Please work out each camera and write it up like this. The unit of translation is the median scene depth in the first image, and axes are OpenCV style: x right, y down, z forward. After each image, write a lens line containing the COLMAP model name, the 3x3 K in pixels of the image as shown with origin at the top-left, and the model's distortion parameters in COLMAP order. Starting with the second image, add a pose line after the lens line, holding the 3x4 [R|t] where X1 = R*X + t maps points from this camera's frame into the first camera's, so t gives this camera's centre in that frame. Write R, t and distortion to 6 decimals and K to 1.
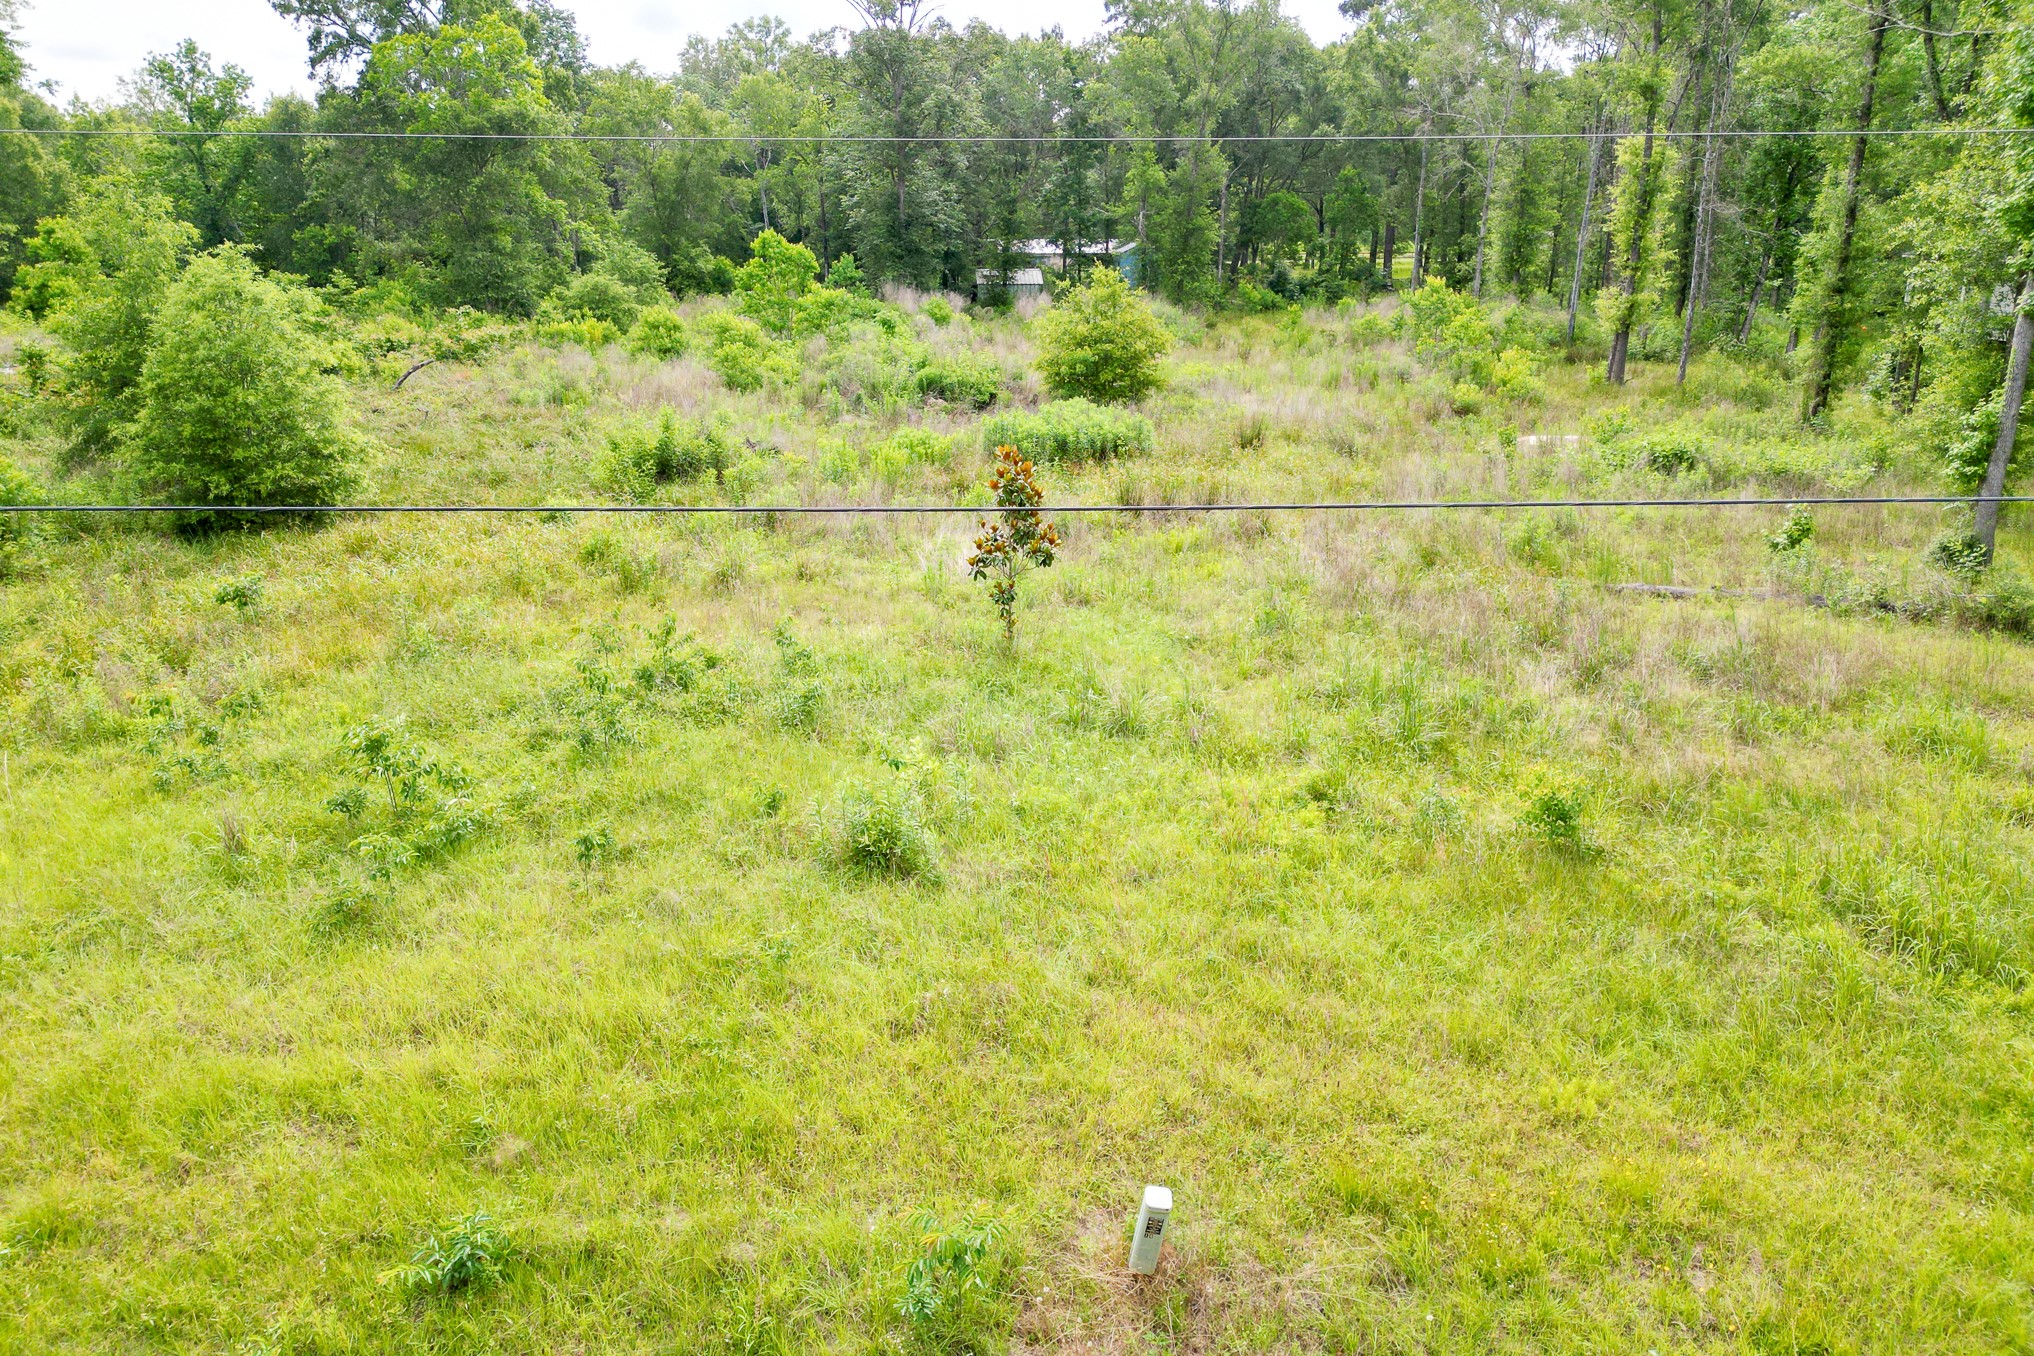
lens RADIAL K [[1447.8, 0, 1015.4], [0, 1447.8, 677.9], [0, 0, 1]] dist [0.063052, -0.056732]
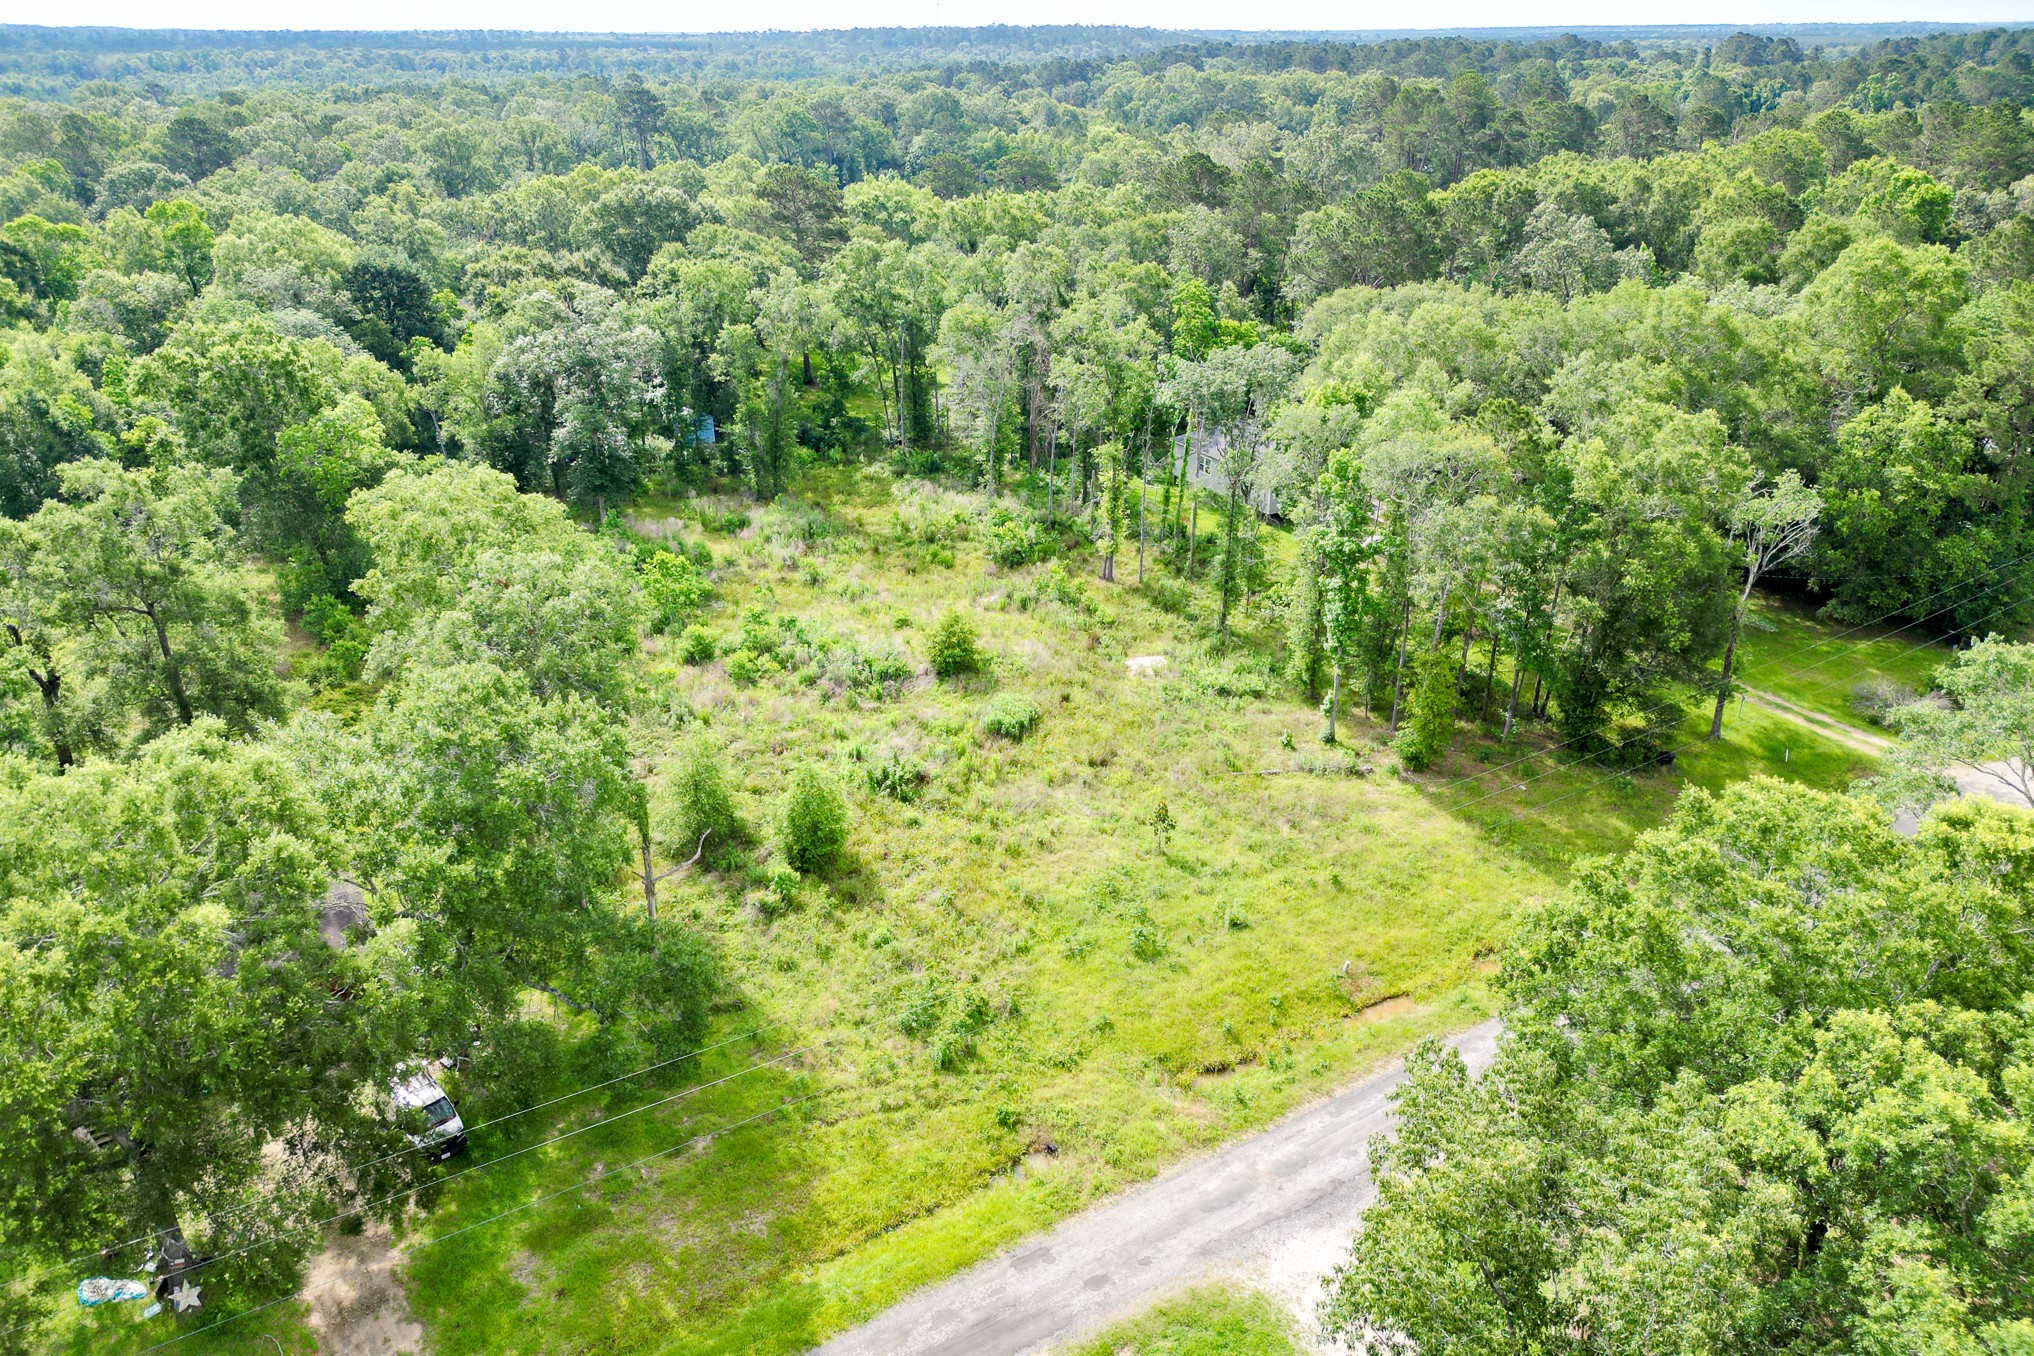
lens RADIAL K [[1447.8, 0, 1019.4], [0, 1447.8, 666.1], [0, 0, 1]] dist [0.063052, -0.056732]
pose [[0.841599, -0.210972, 0.497194, -0.580848], [0.158980, 0.976537, 0.145263, -0.305562], [-0.516175, -0.043209, 0.855393, -0.547778]]
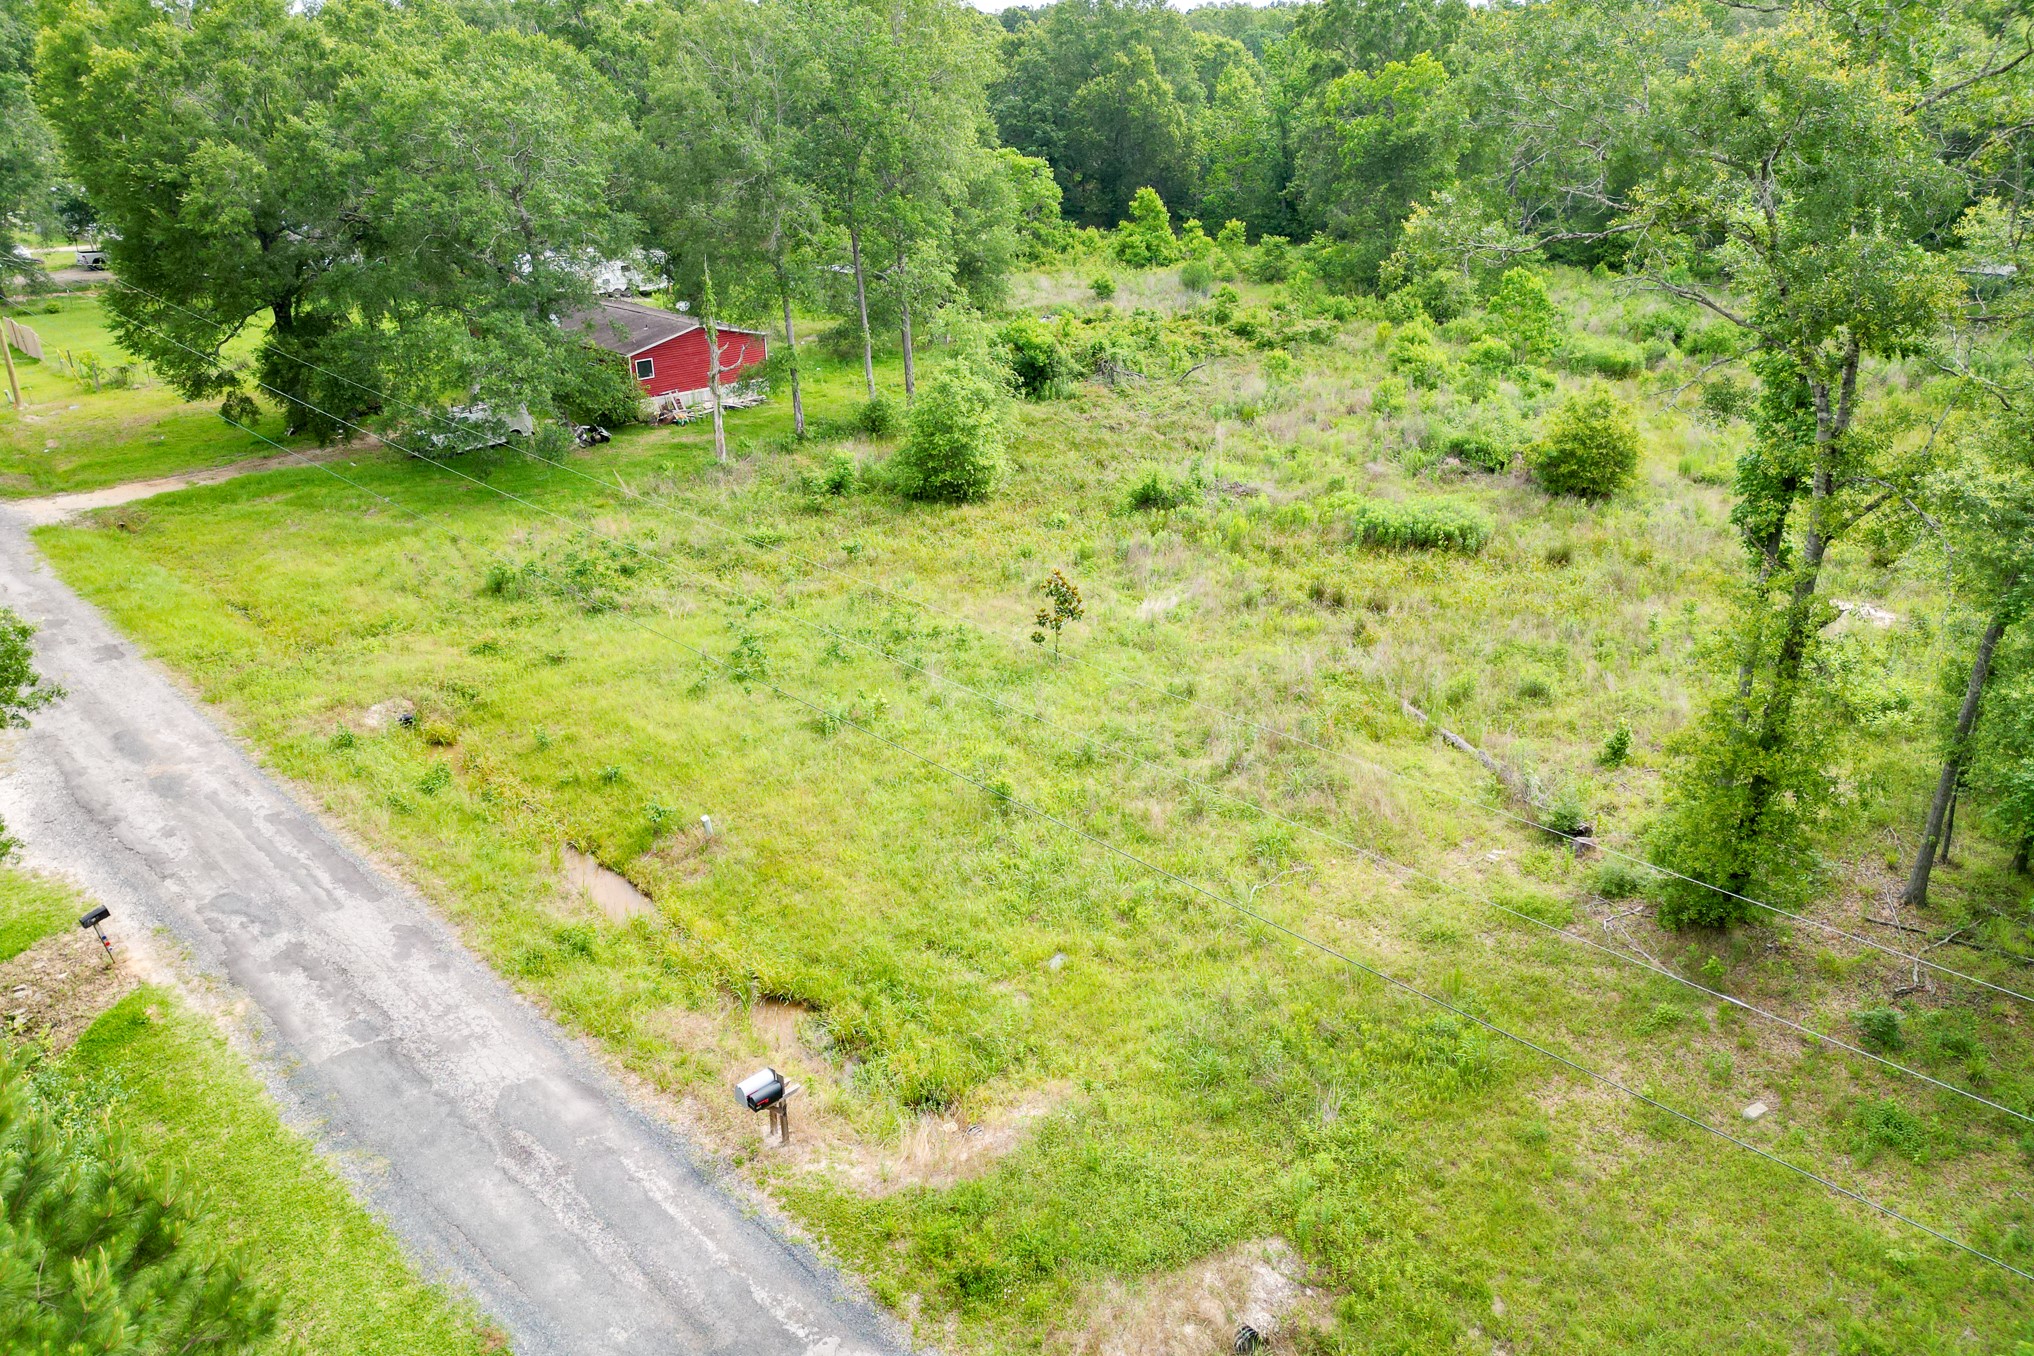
lens RADIAL K [[1447.8, 0, 999.9], [0, 1447.8, 680.1], [0, 0, 1]] dist [0.063052, -0.056732]
pose [[0.688236, 0.286093, -0.666694, 0.377558], [-0.207605, 0.958197, 0.196871, -0.110417], [0.695148, 0.002915, 0.718861, -0.147111]]
